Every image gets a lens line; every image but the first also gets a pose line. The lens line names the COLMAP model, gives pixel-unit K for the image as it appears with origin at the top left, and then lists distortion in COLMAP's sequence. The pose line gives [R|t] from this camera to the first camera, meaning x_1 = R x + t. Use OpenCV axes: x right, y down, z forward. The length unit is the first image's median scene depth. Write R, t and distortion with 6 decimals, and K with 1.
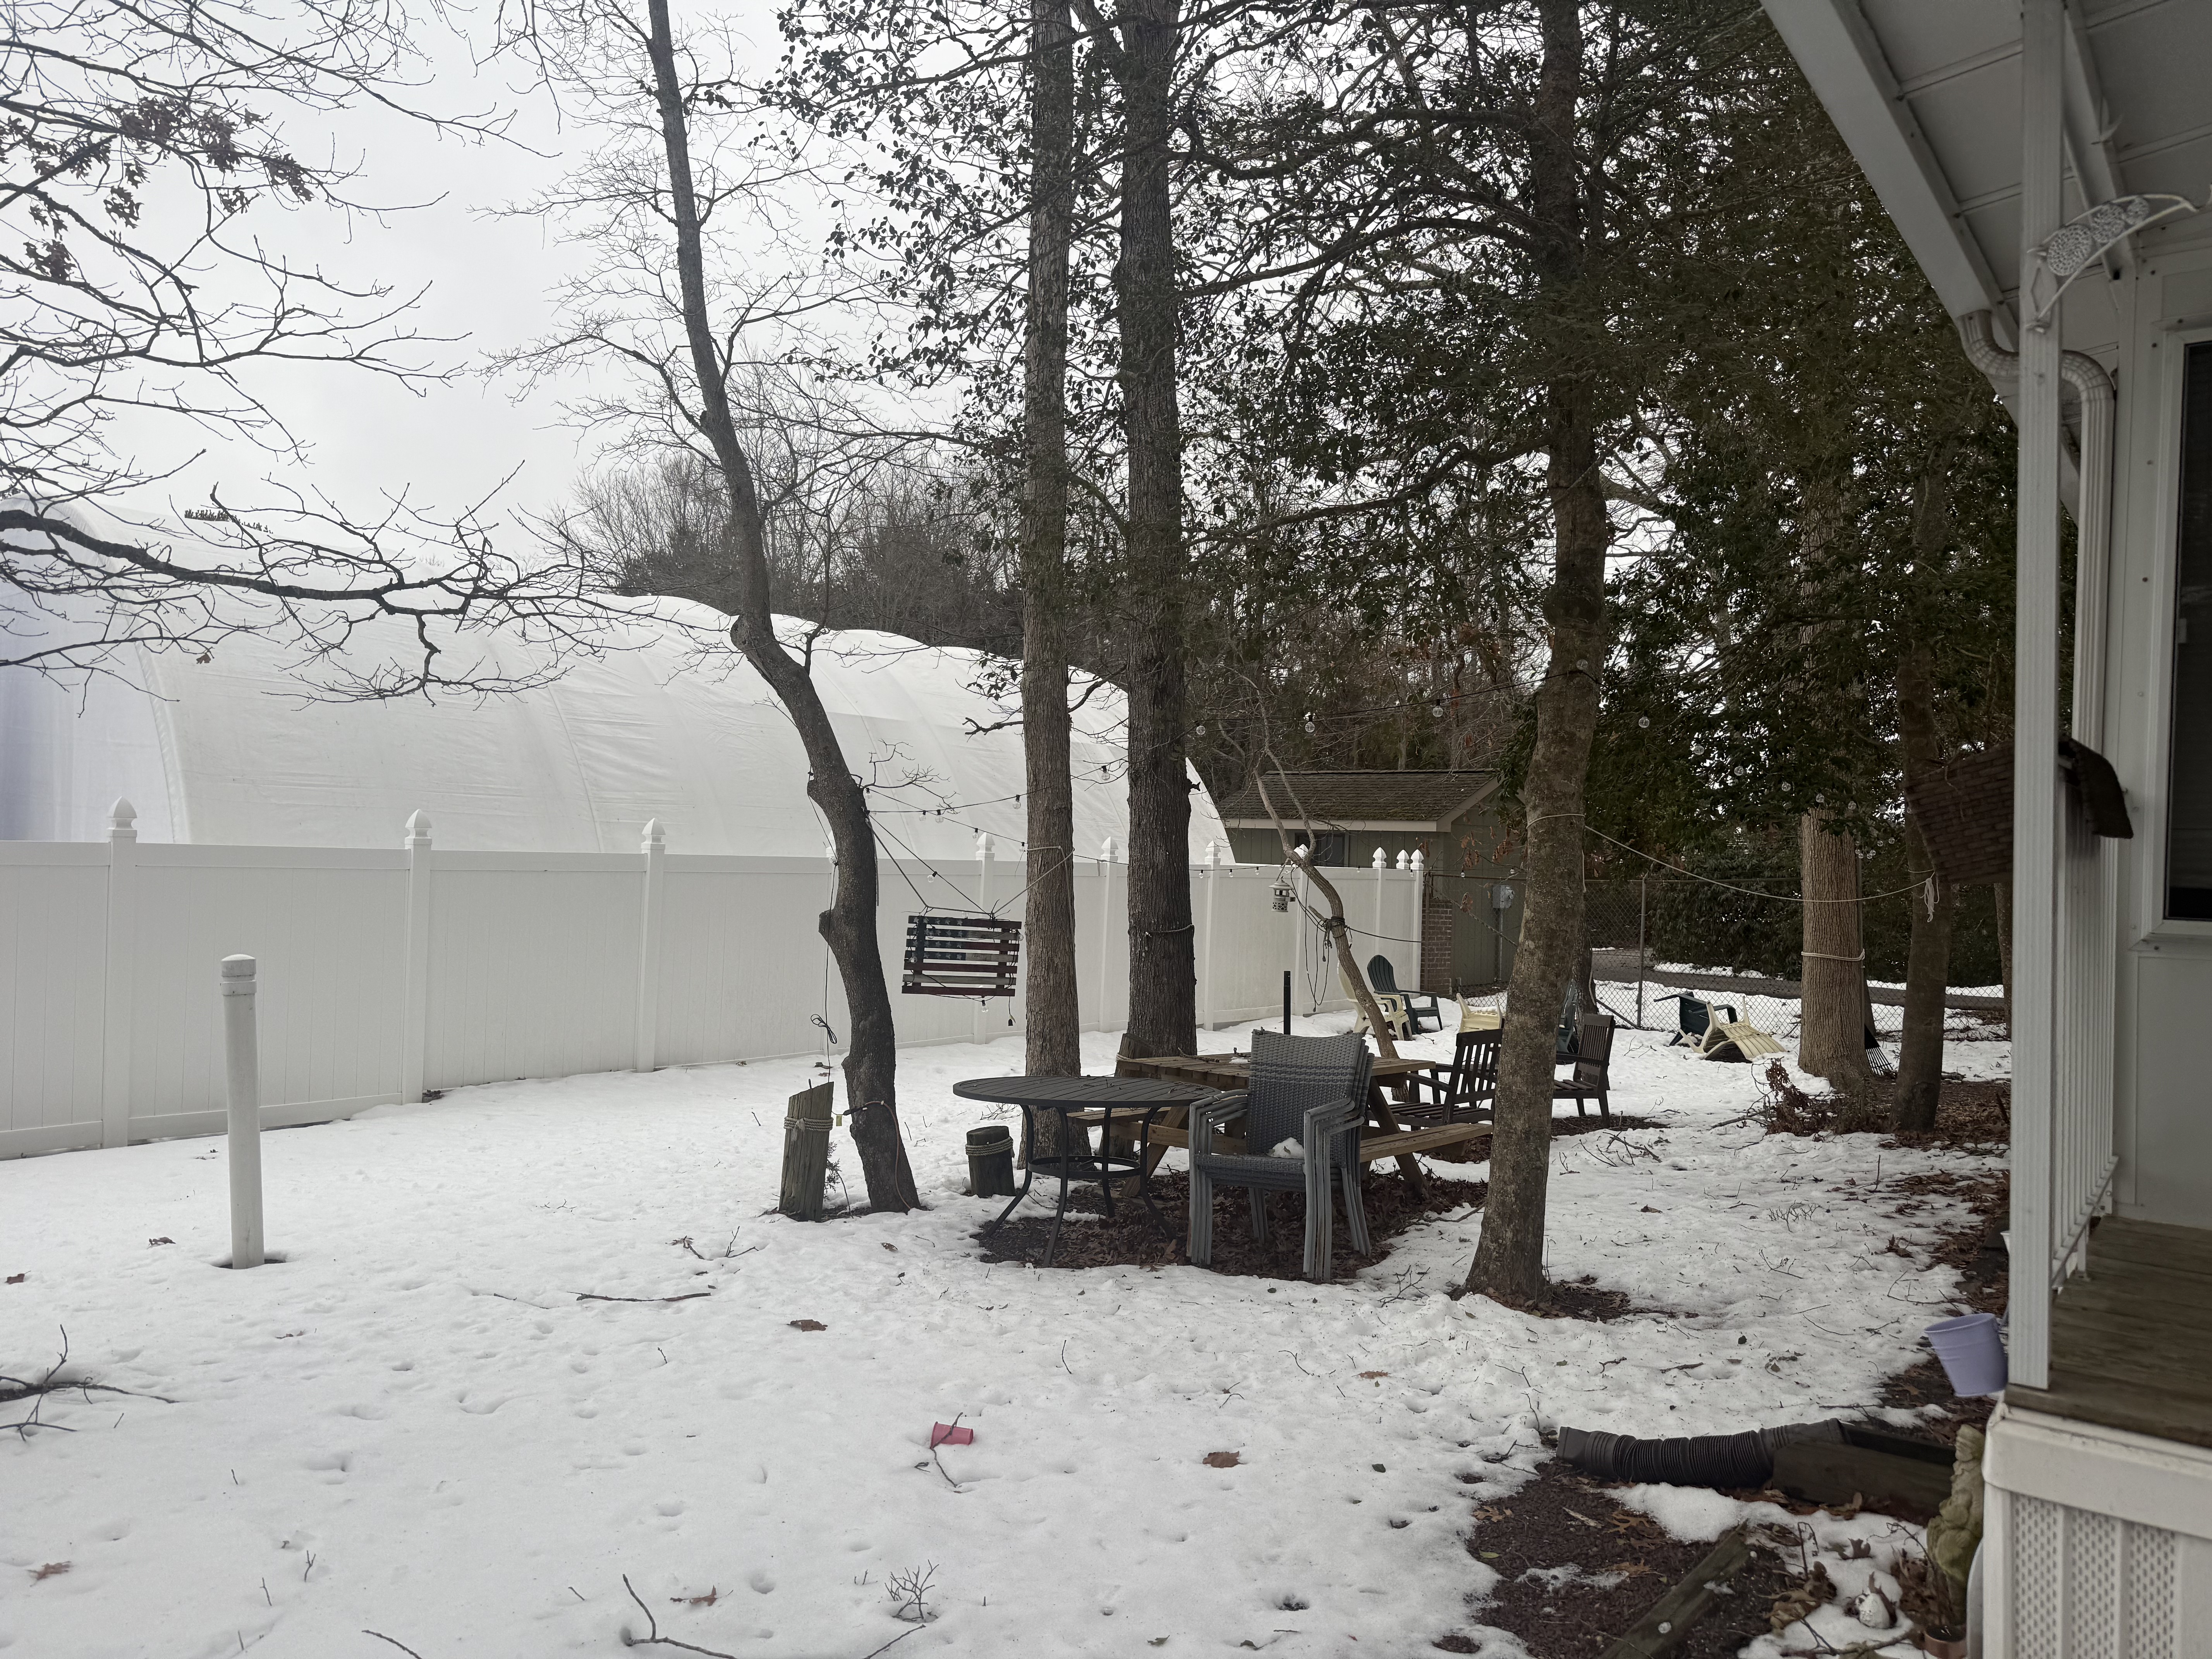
lens RADIAL K [[1557.8, 0, 1093.4], [0, 1557.8, 831.5], [0, 0, 1]] dist [0.044888, -0.058404]
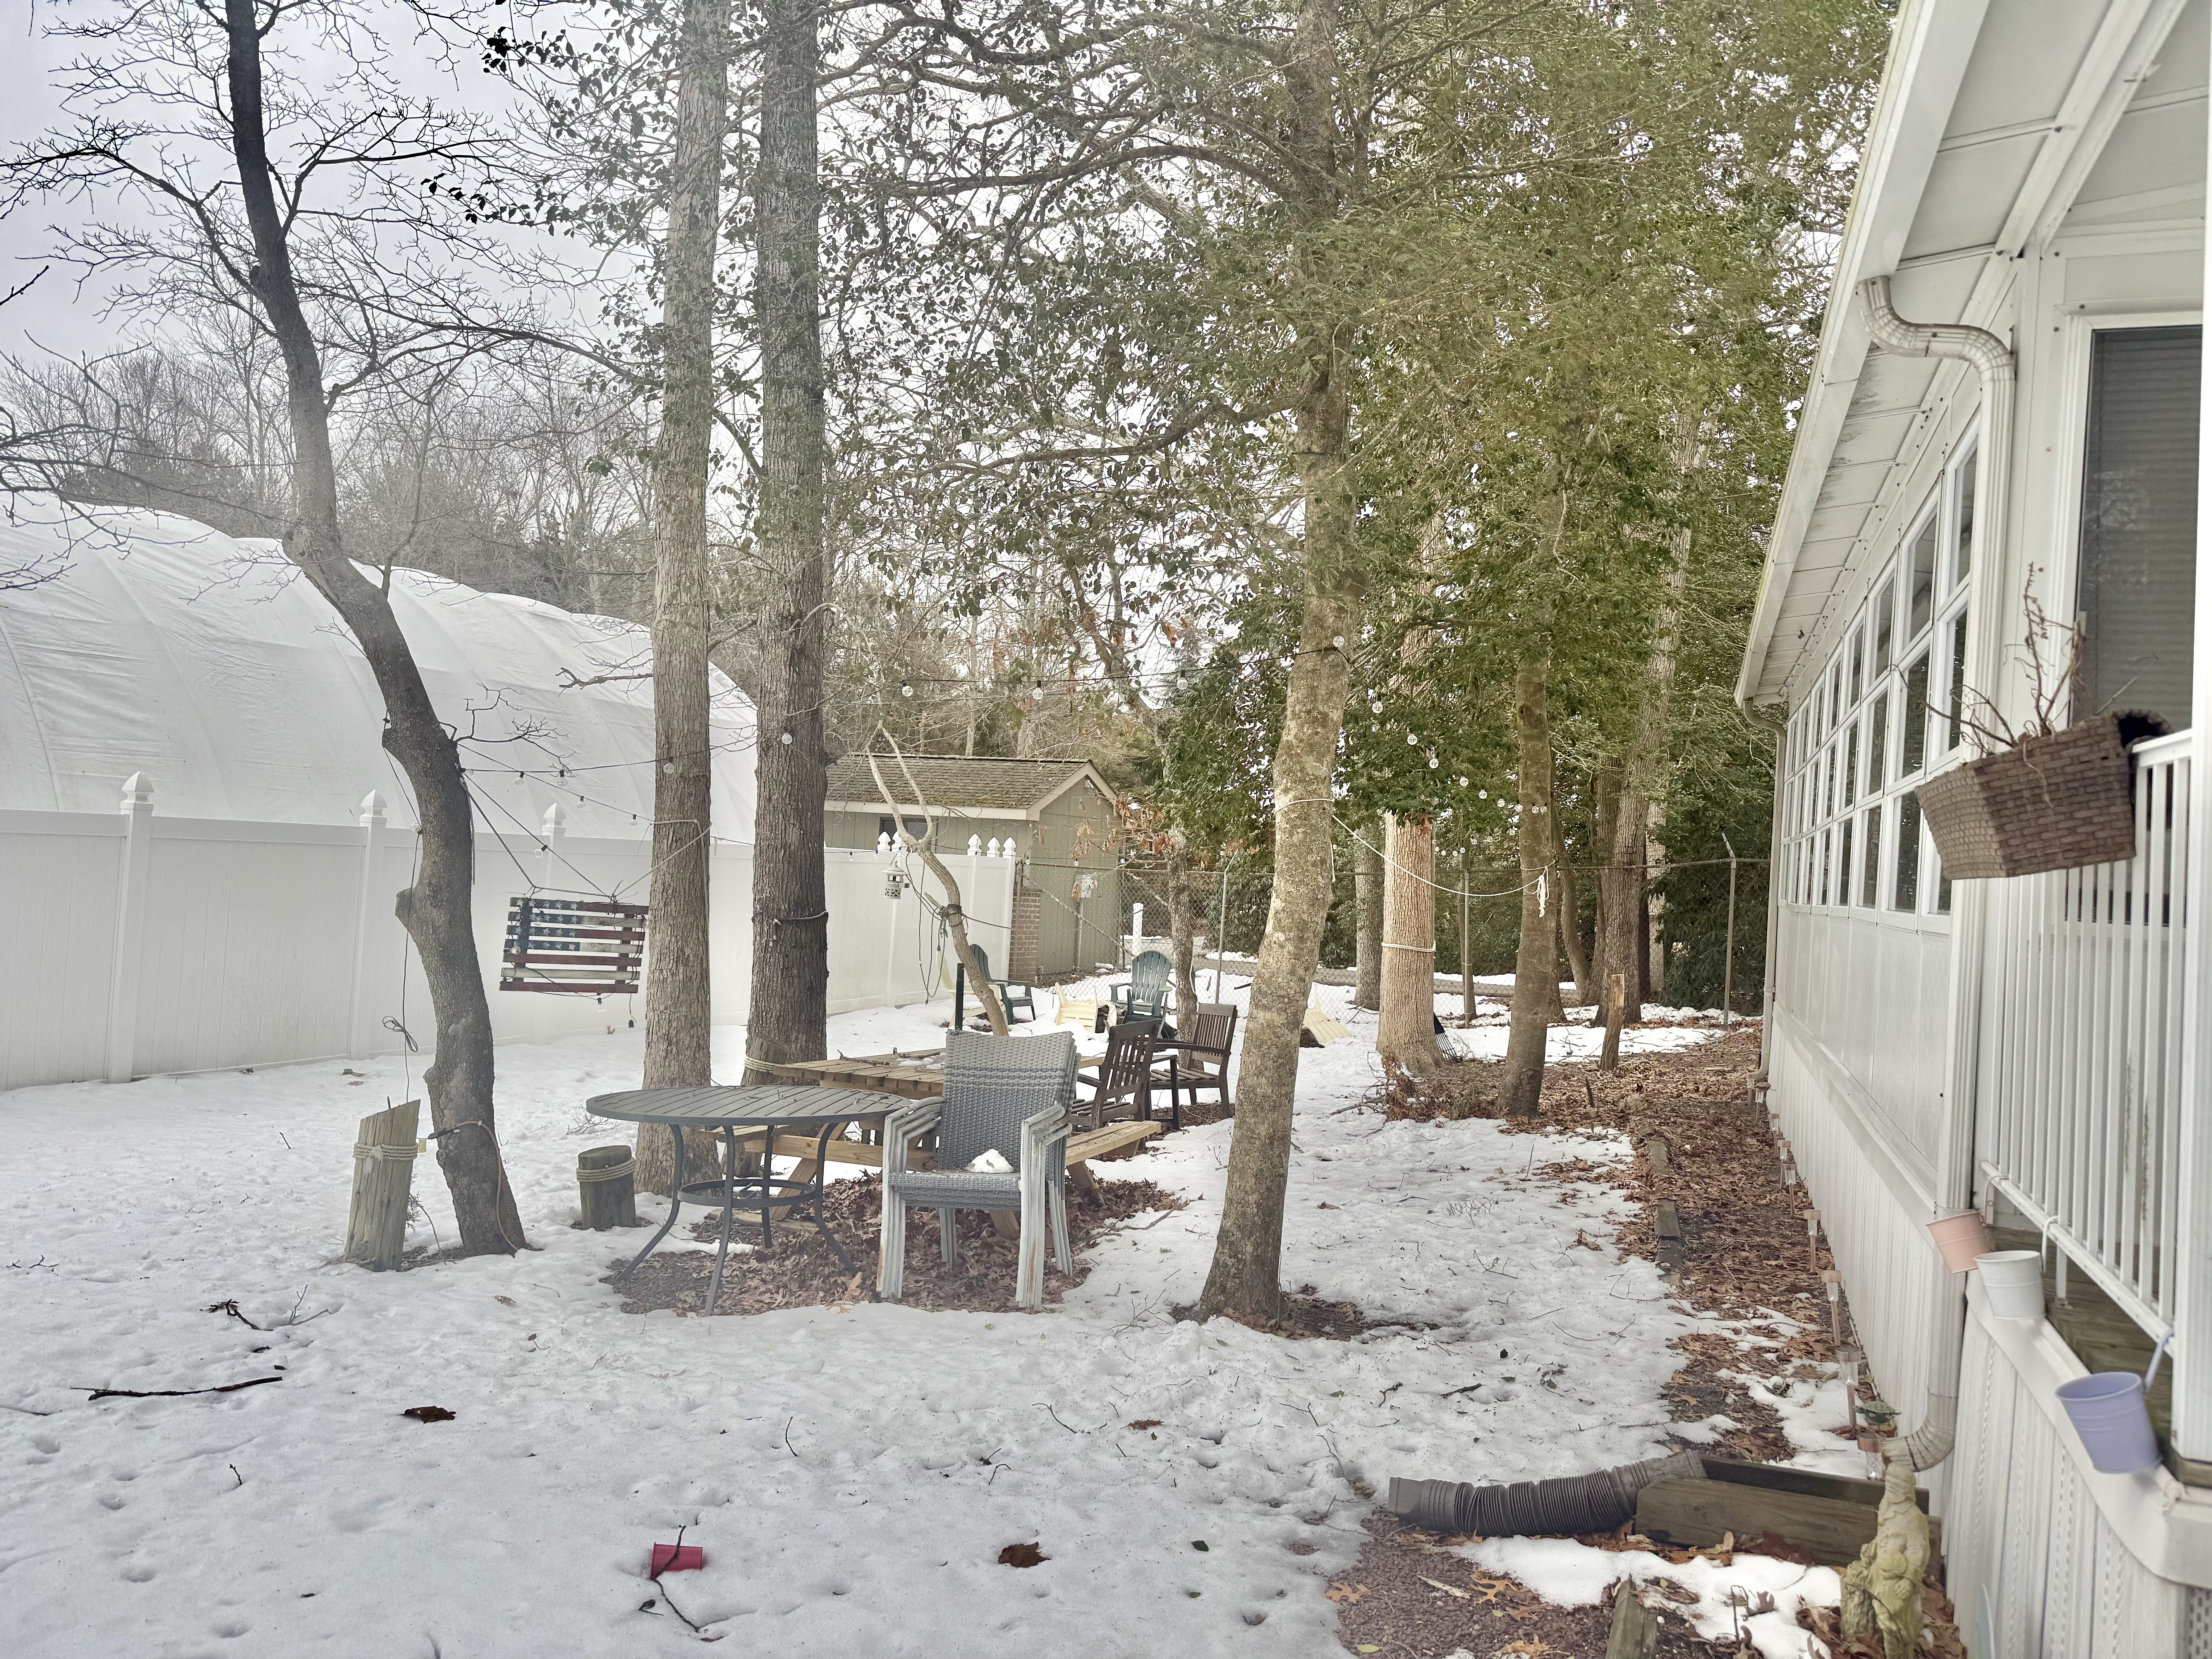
lens RADIAL K [[1557.8, 0, 1094.3], [0, 1557.8, 828.6], [0, 0, 1]] dist [0.044888, -0.058404]
pose [[0.954554, 0.028960, 0.296627, -0.079779], [-0.030764, 0.999526, 0.001414, 0.007477], [-0.296446, -0.010475, 0.954992, 0.113658]]
